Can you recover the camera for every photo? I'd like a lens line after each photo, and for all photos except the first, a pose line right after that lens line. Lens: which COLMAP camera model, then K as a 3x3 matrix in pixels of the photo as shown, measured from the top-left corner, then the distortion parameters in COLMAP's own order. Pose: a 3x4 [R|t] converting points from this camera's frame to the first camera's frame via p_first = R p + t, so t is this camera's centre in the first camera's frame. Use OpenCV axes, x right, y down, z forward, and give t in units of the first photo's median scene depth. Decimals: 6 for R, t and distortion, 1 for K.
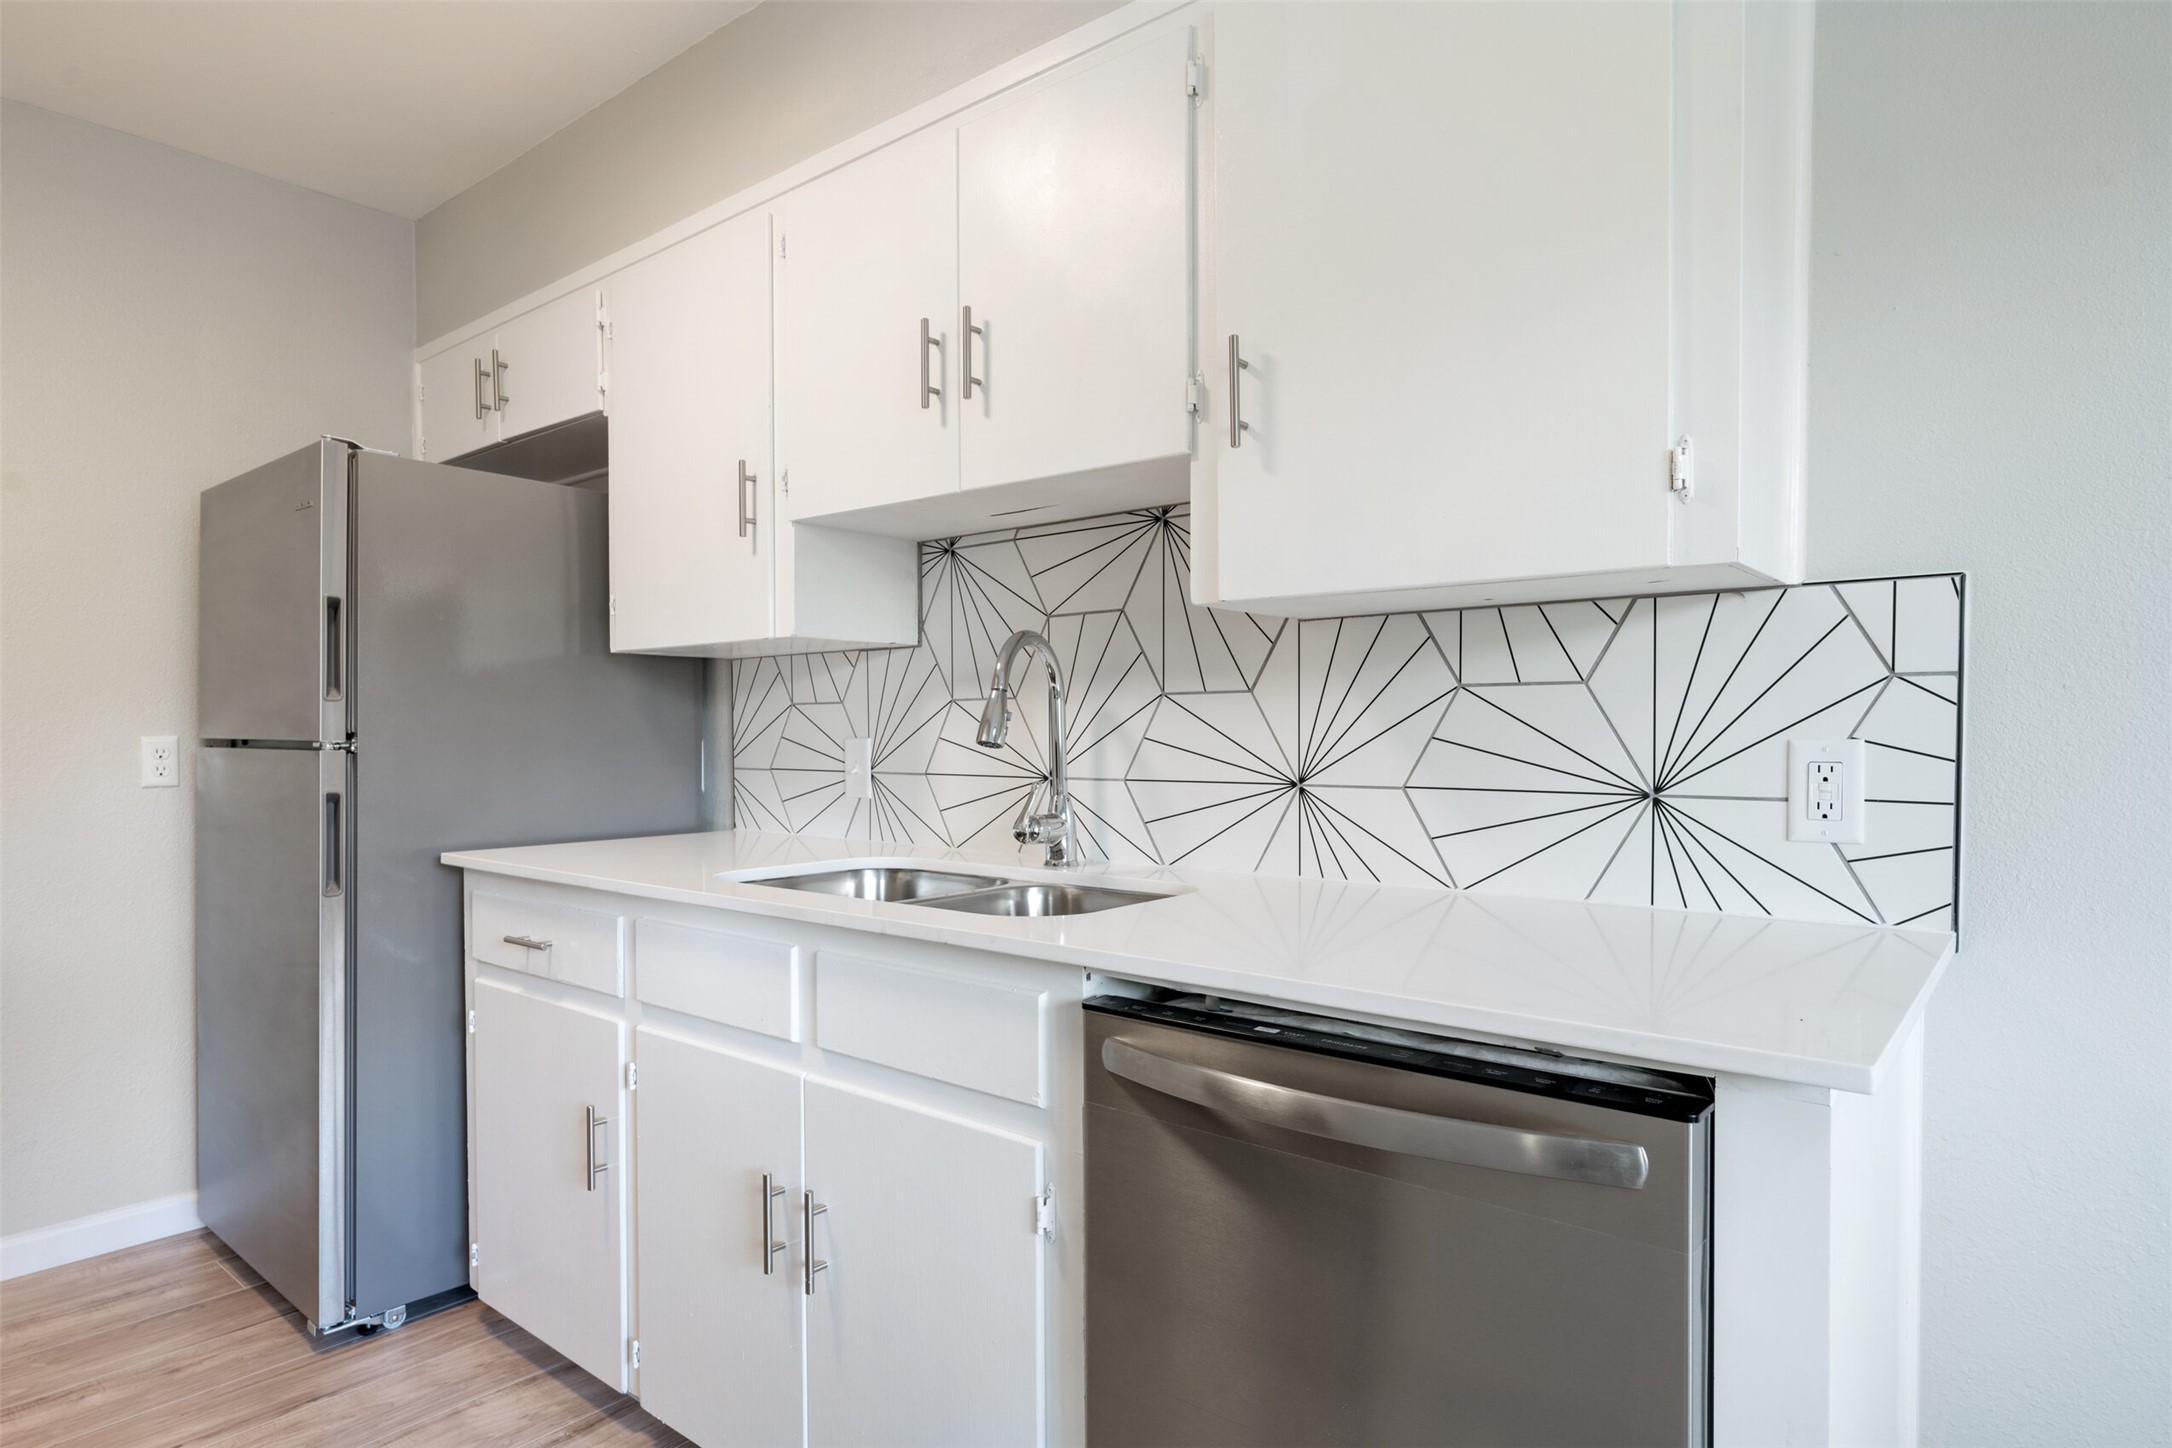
lens RADIAL K [[1203.8, 0, 1089.5], [0, 1203.8, 754.0], [0, 0, 1]] dist [-0.002941, 0.000558]
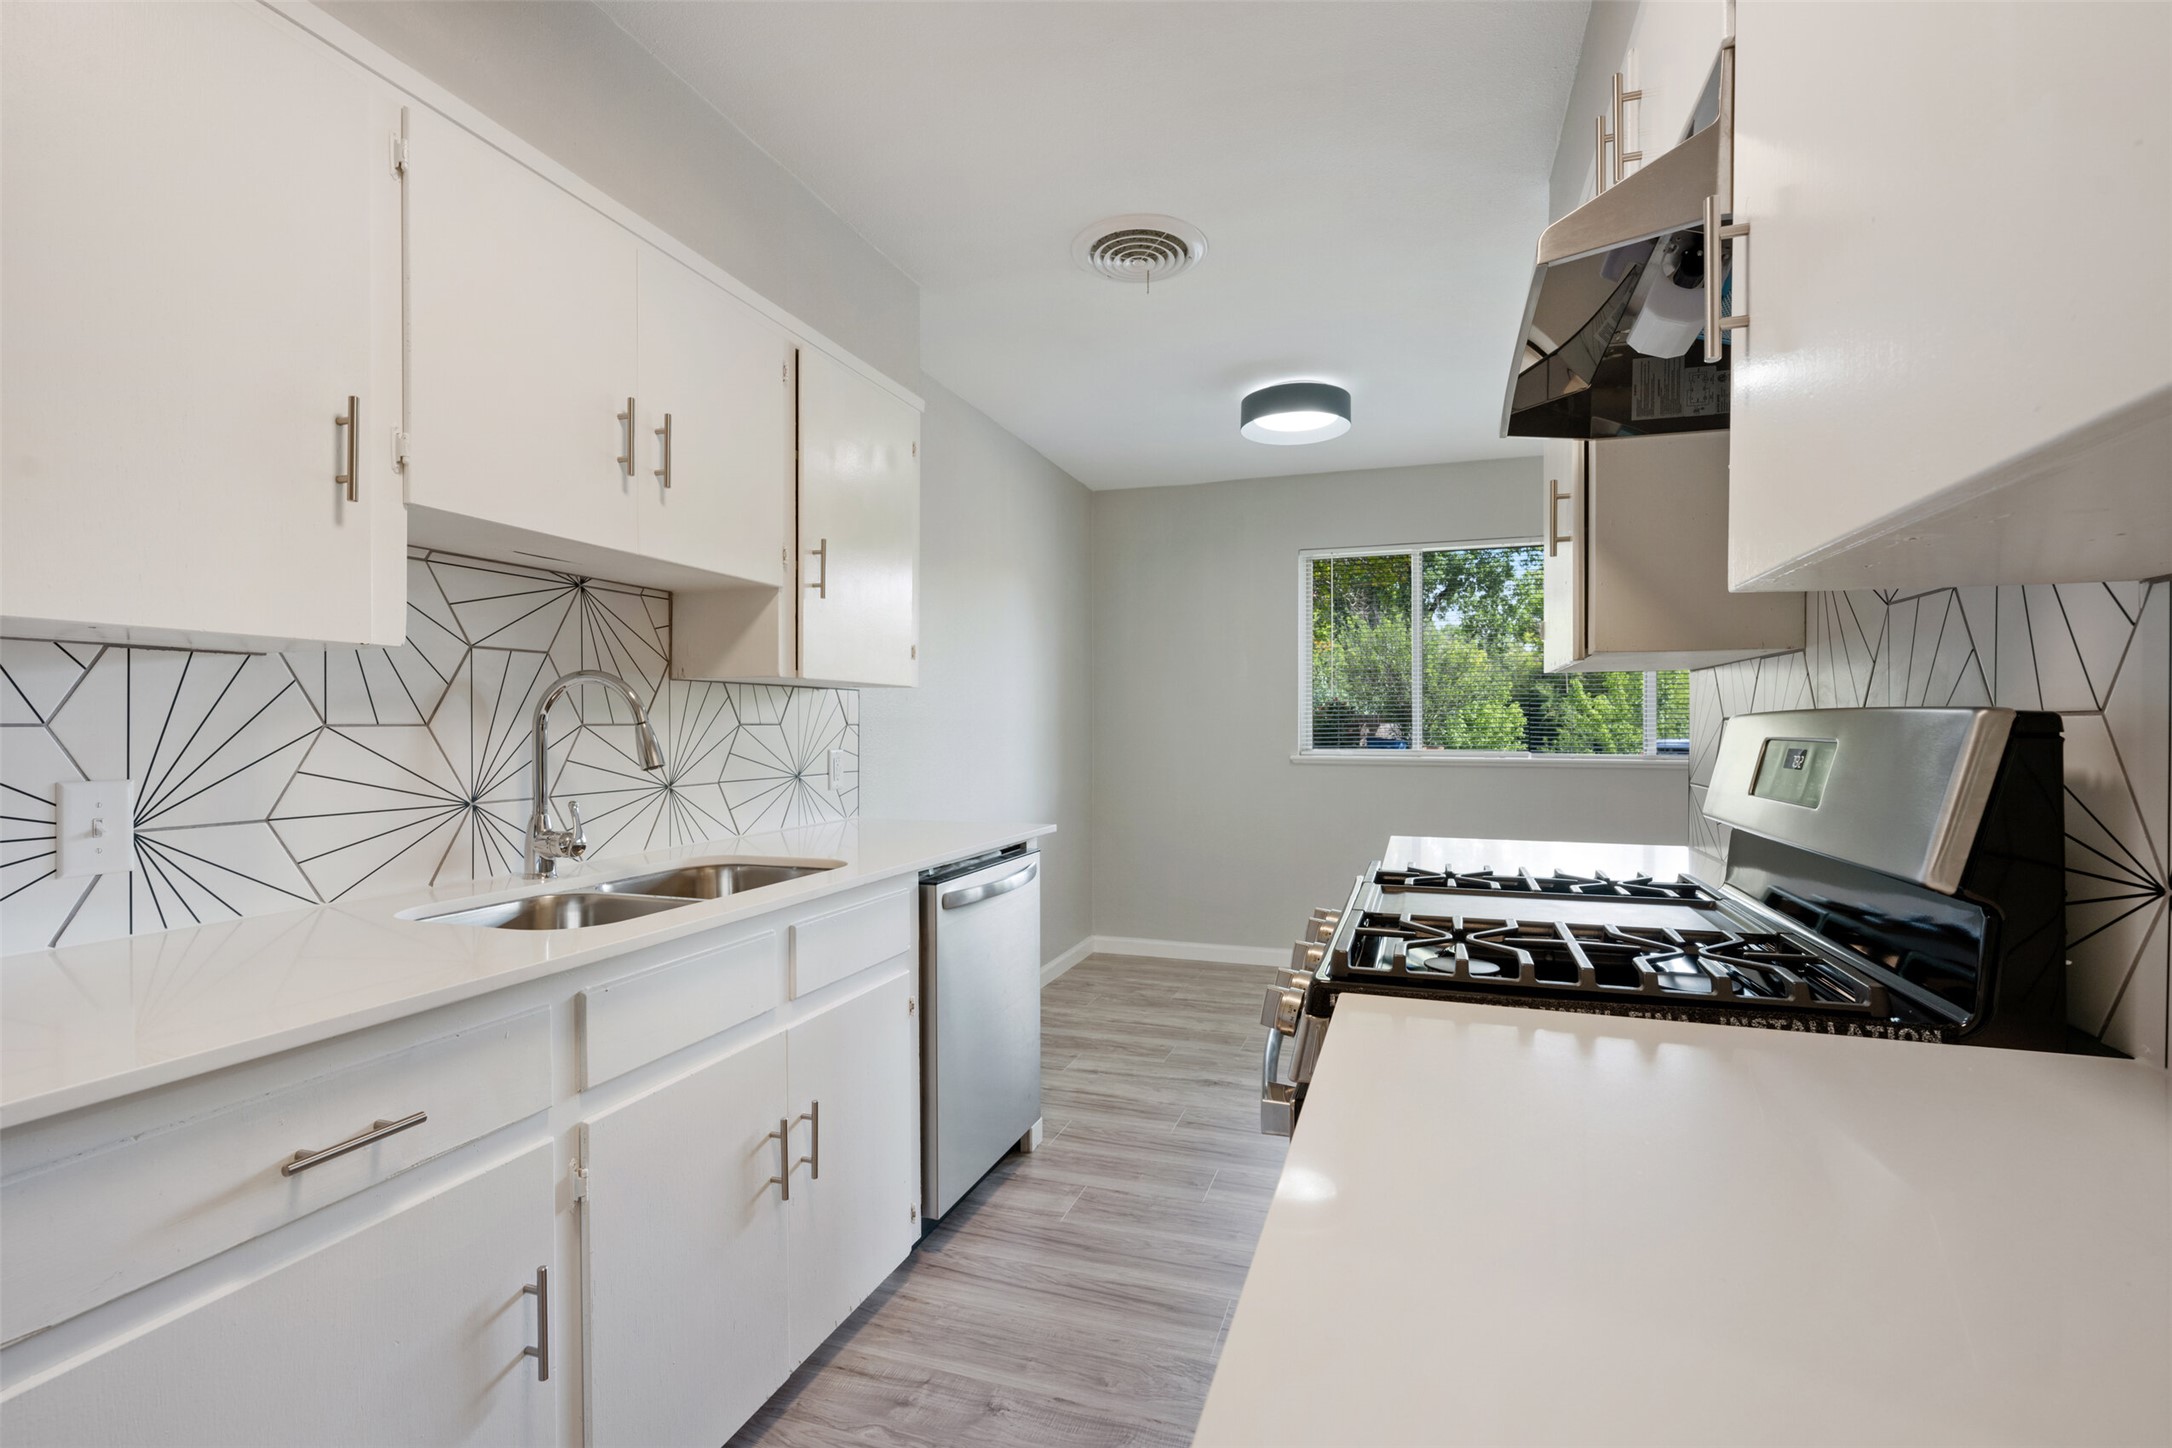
lens RADIAL K [[987.7, 0, 1080.5], [0, 987.7, 731.2], [0, 0, 1]] dist [0.000644, 0.000485]
pose [[-0.342946, -0.001283, 0.939354, -1.076590], [0.022539, 0.999700, 0.009594, -0.041162], [-0.939085, 0.024462, -0.342814, 0.857257]]
